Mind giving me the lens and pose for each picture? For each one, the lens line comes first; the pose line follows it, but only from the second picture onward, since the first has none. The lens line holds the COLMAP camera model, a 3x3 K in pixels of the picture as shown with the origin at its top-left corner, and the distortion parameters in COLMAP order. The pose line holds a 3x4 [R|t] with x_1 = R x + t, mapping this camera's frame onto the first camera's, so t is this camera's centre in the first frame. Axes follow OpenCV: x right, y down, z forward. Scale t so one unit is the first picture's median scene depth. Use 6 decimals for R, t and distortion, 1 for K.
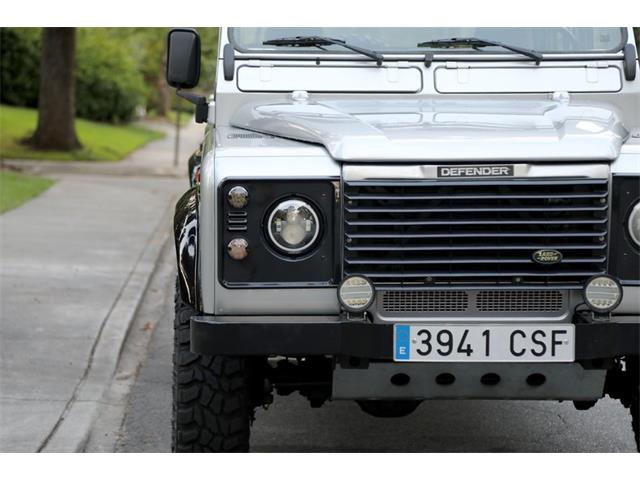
lens RADIAL K [[1760.8, 0, 320.6], [0, 1760.8, 228.8], [0, 0, 1]] dist [0.613948, 0.572688]
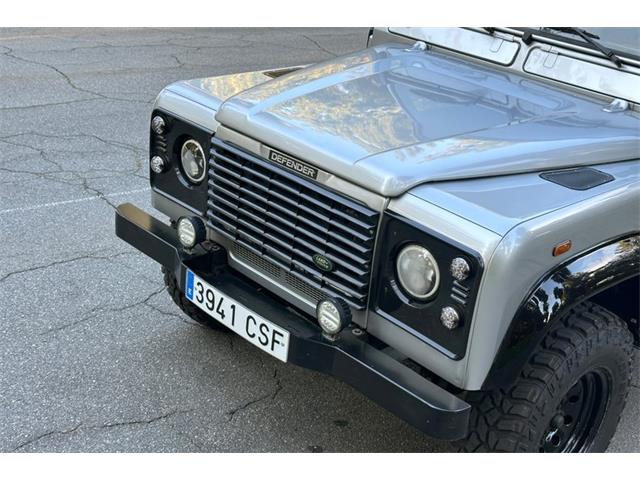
lens RADIAL K [[901.9, 0, 319.8], [0, 901.9, 234.6], [0, 0, 1]] dist [0.129760, 0.026418]
pose [[0.651453, 0.362727, -0.666362, 0.481129], [-0.181212, 0.927277, 0.327596, -0.176408], [0.736730, -0.092660, 0.669808, 0.646022]]
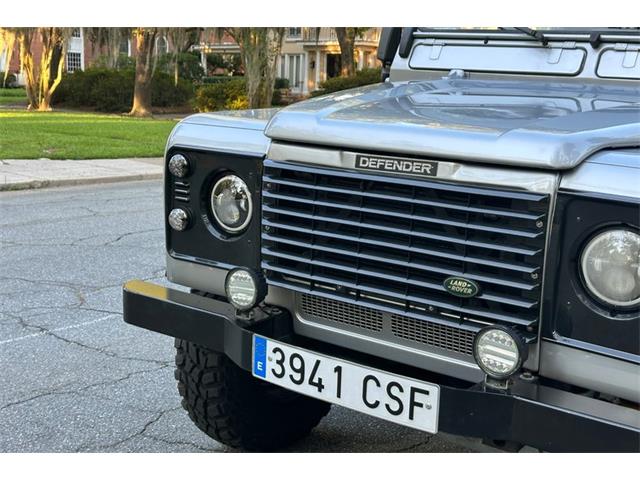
lens RADIAL K [[901.9, 0, 319.8], [0, 901.9, 234.6], [0, 0, 1]] dist [0.129760, 0.026418]
pose [[0.767623, 0.152109, -0.622589, 0.321316], [-0.101107, 0.988004, 0.116726, -0.045958], [0.632876, -0.026654, 0.773794, 0.667480]]
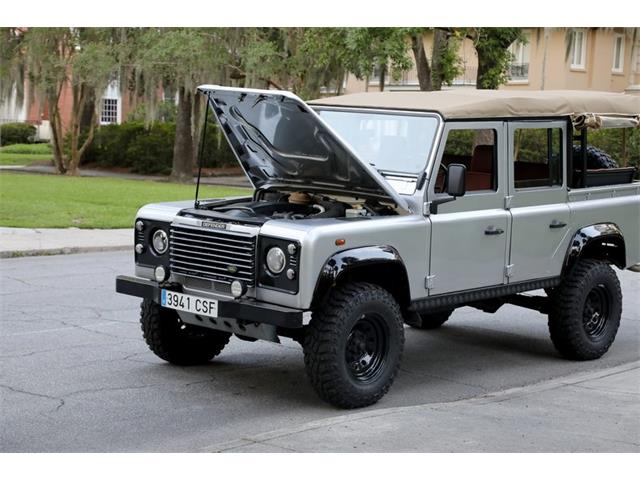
lens RADIAL K [[1268.6, 0, 319.6], [0, 1268.6, 223.8], [0, 0, 1]] dist [0.480586, -0.005308]
pose [[0.701469, 0.101007, -0.705506, 1.278041], [-0.106446, 0.993651, 0.036424, -0.105146], [0.704706, 0.049548, 0.707767, -0.005711]]
